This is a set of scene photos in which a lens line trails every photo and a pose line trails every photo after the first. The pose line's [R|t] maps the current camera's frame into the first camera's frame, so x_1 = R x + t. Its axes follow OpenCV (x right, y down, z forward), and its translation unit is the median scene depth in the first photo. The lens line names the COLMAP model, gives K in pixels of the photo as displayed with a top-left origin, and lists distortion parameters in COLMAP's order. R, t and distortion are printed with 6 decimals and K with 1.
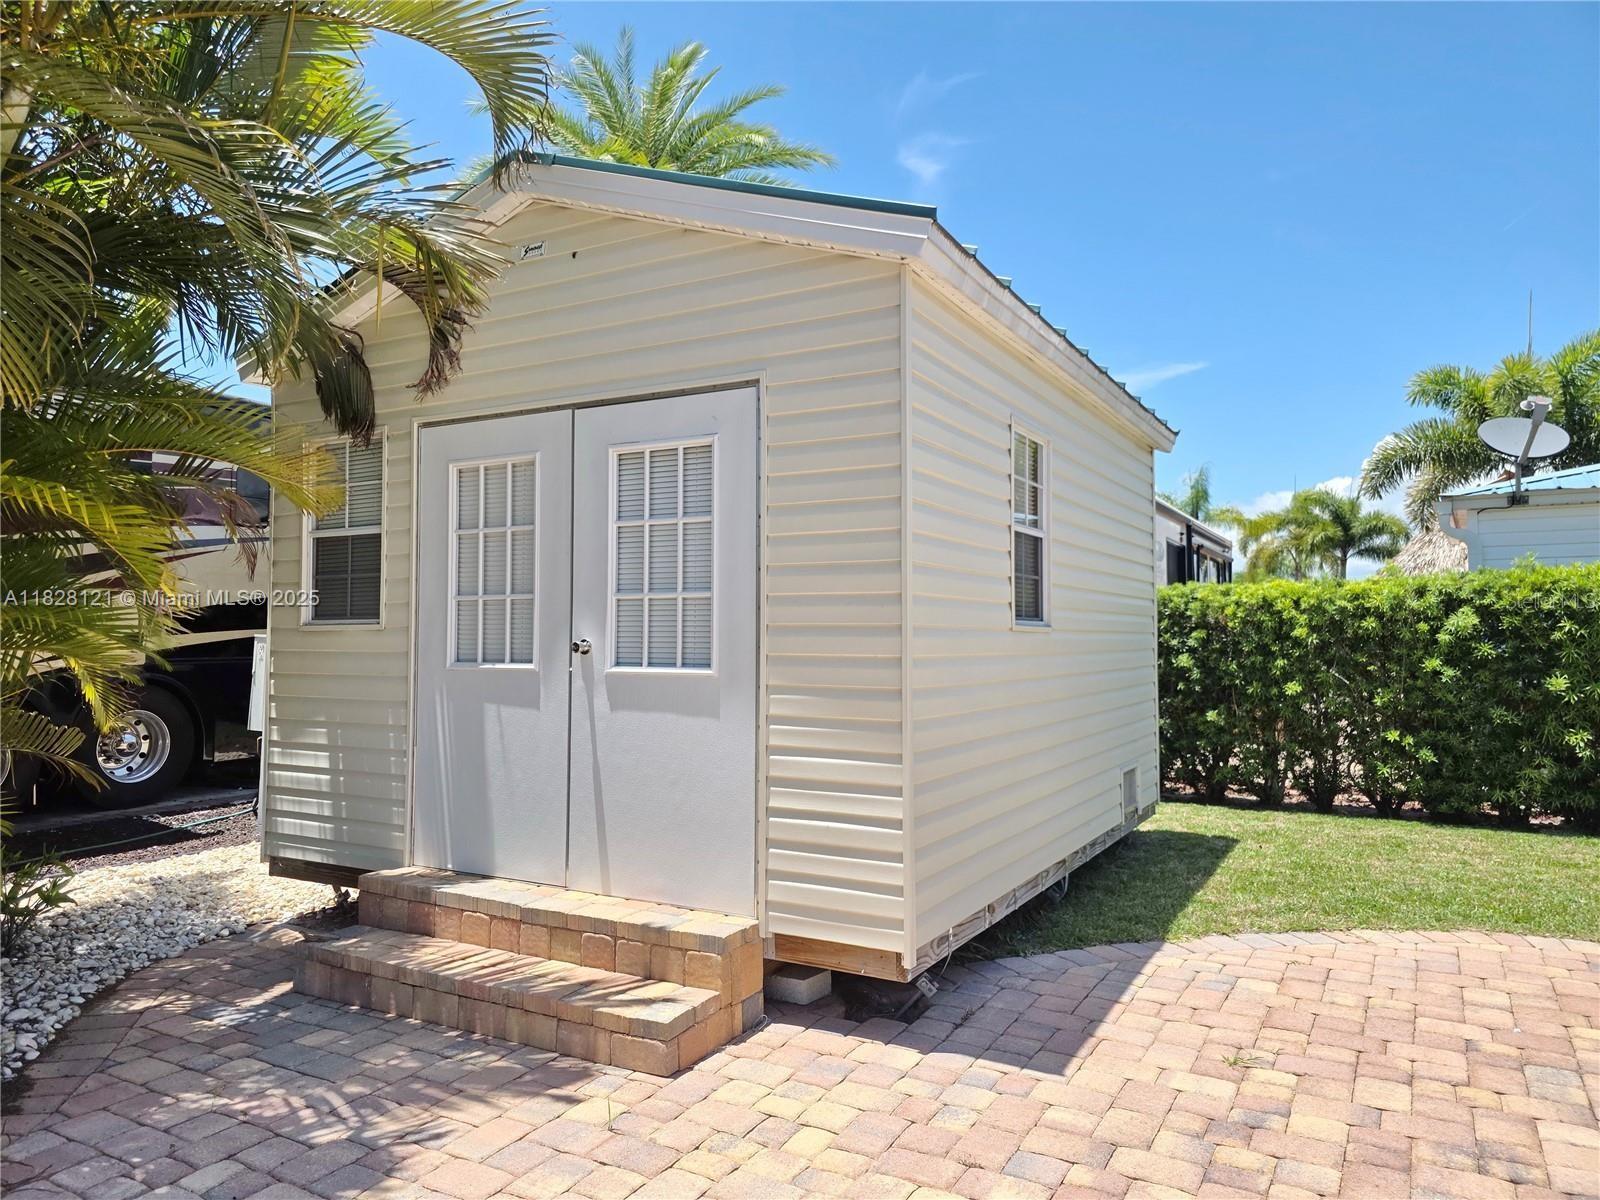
lens RADIAL K [[1071.3, 0, 839.6], [0, 1071.3, 631.1], [0, 0, 1]] dist [0.026601, -0.025740]
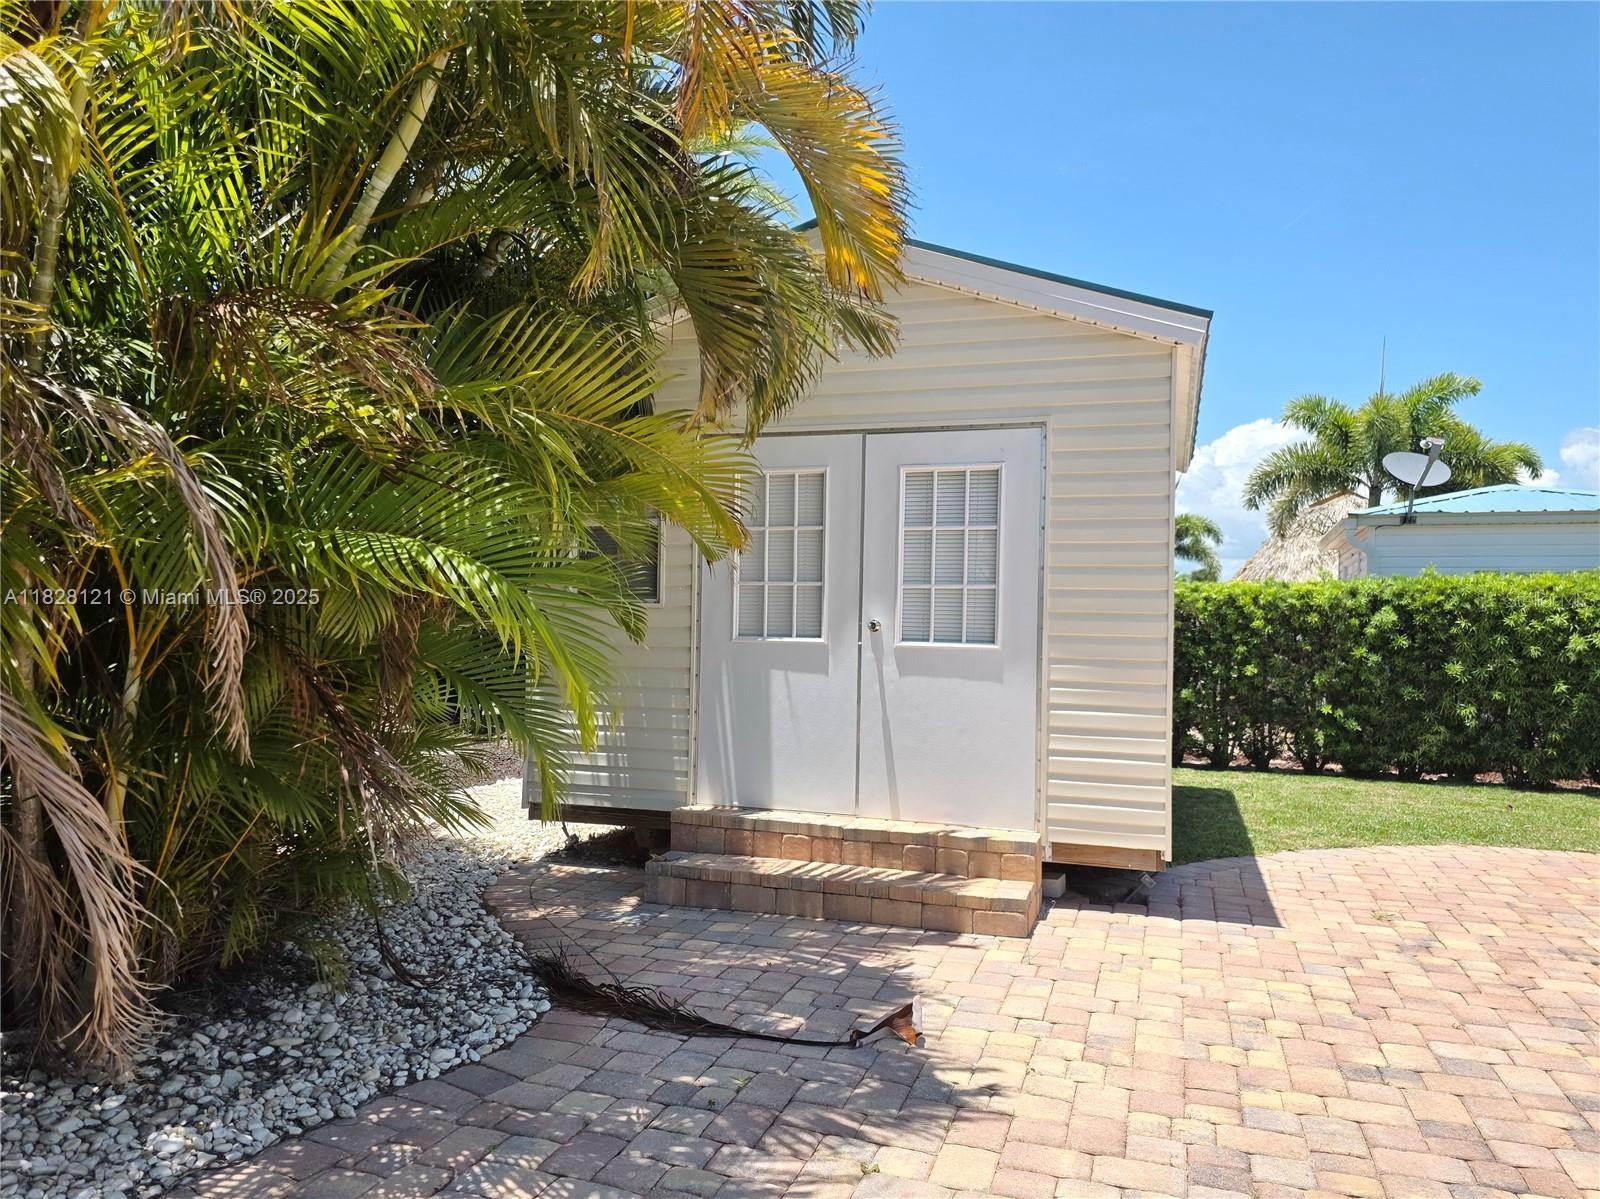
lens RADIAL K [[1071.3, 0, 853.7], [0, 1071.3, 674.3], [0, 0, 1]] dist [0.026601, -0.025740]
pose [[0.982009, 0.008965, 0.188620, -0.502919], [-0.018987, 0.998498, 0.051399, 0.007309], [-0.187876, -0.054055, 0.980704, -0.231819]]
